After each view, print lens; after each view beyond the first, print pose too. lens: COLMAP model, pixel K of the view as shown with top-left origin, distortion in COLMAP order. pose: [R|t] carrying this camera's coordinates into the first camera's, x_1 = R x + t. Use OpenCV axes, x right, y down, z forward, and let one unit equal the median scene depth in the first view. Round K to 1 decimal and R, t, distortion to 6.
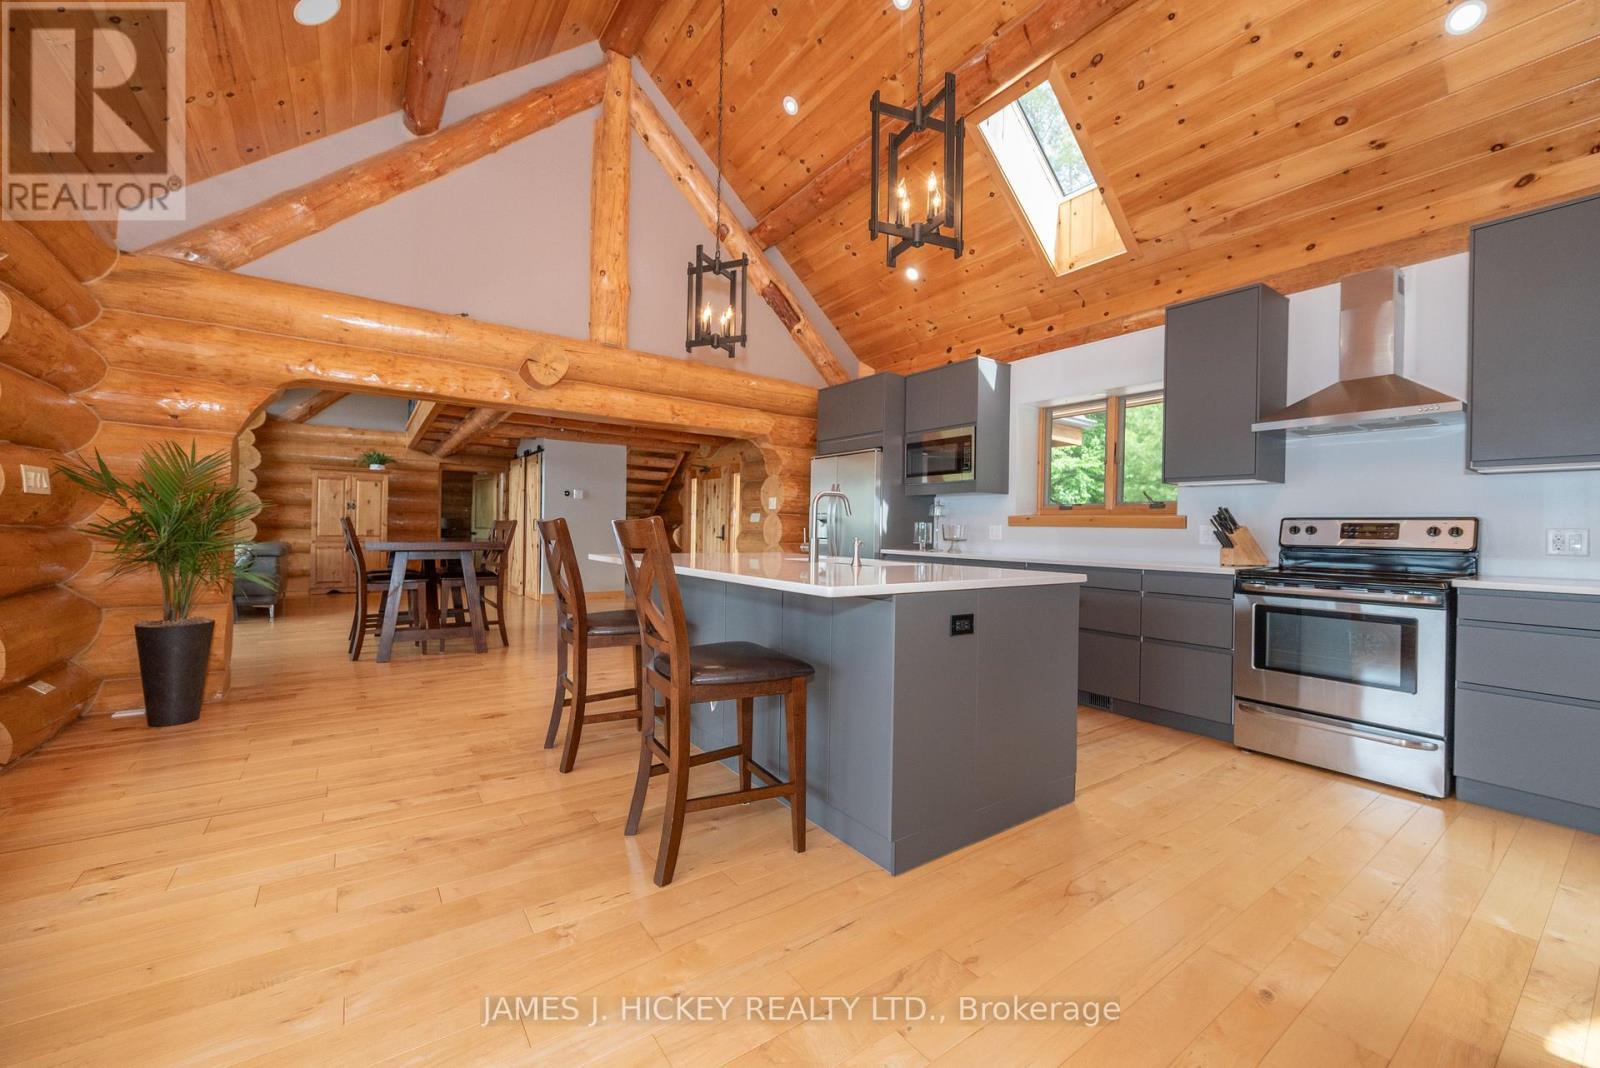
lens RADIAL K [[628.4, 0, 806.9], [0, 628.4, 530.8], [0, 0, 1]] dist [-0.002978, 0.000535]
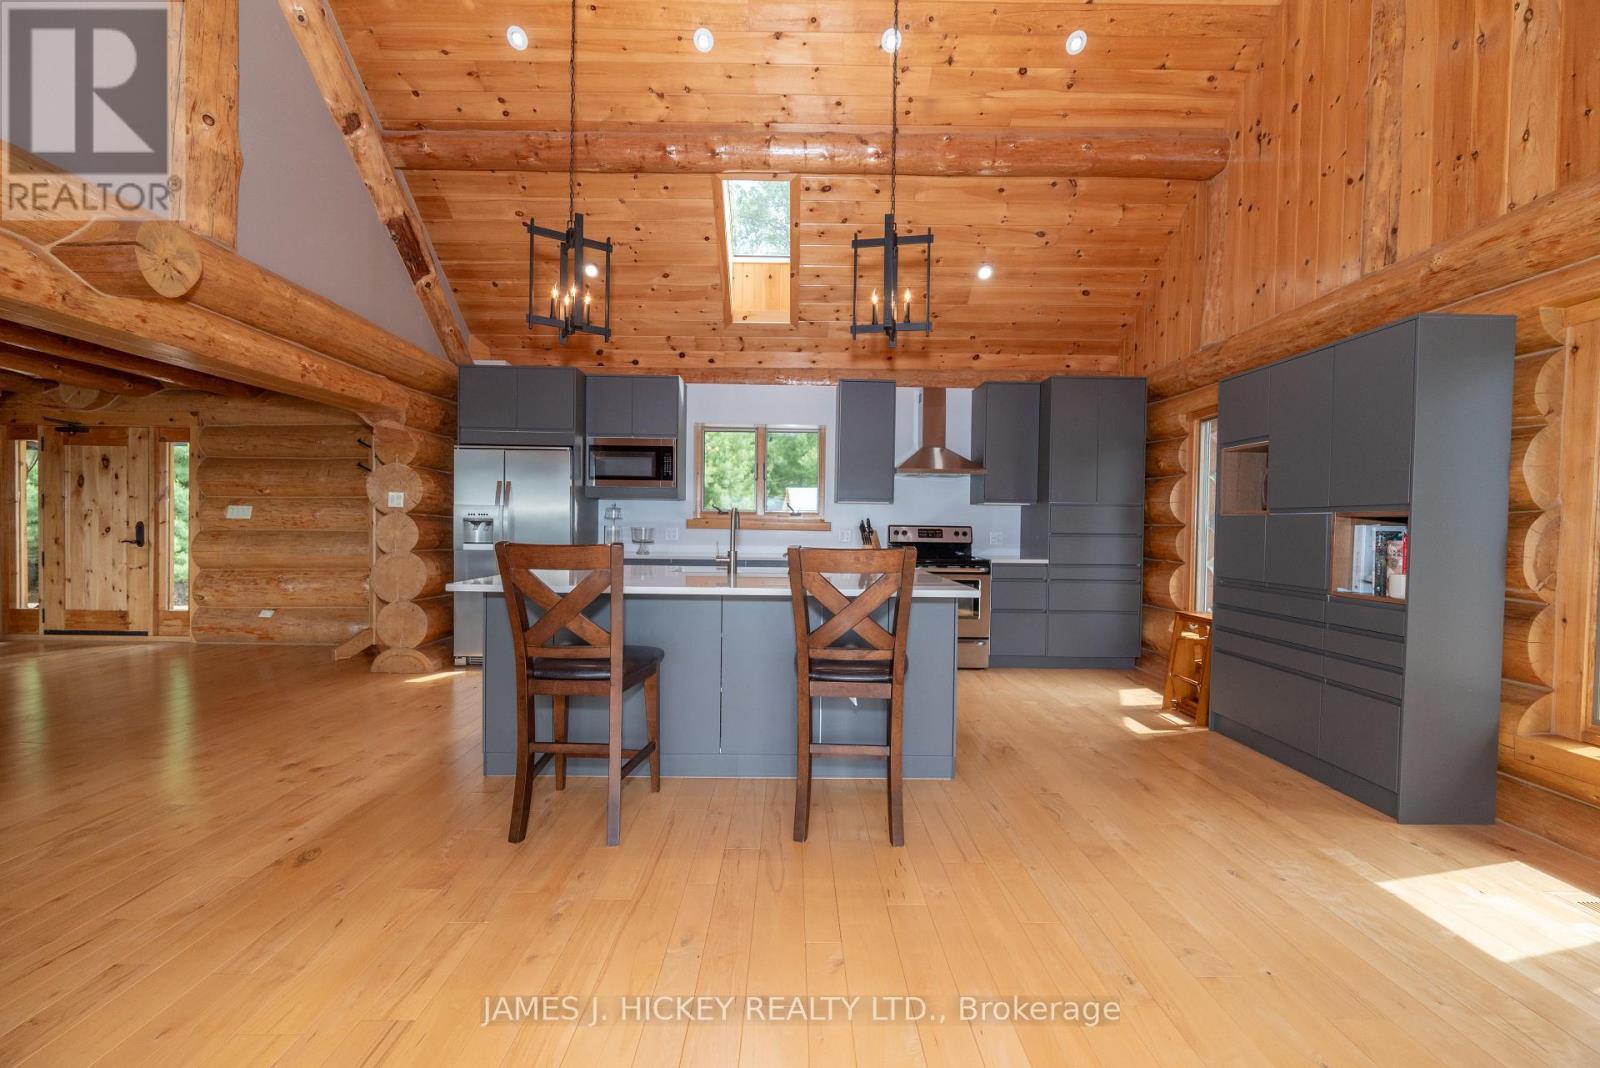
lens RADIAL K [[628.4, 0, 810.0], [0, 628.4, 537.4], [0, 0, 1]] dist [-0.002978, 0.000535]
pose [[0.571717, -0.025312, 0.820061, -0.476689], [-0.002808, 0.999458, 0.032807, -0.028876], [-0.820446, -0.021059, 0.571335, 0.162847]]
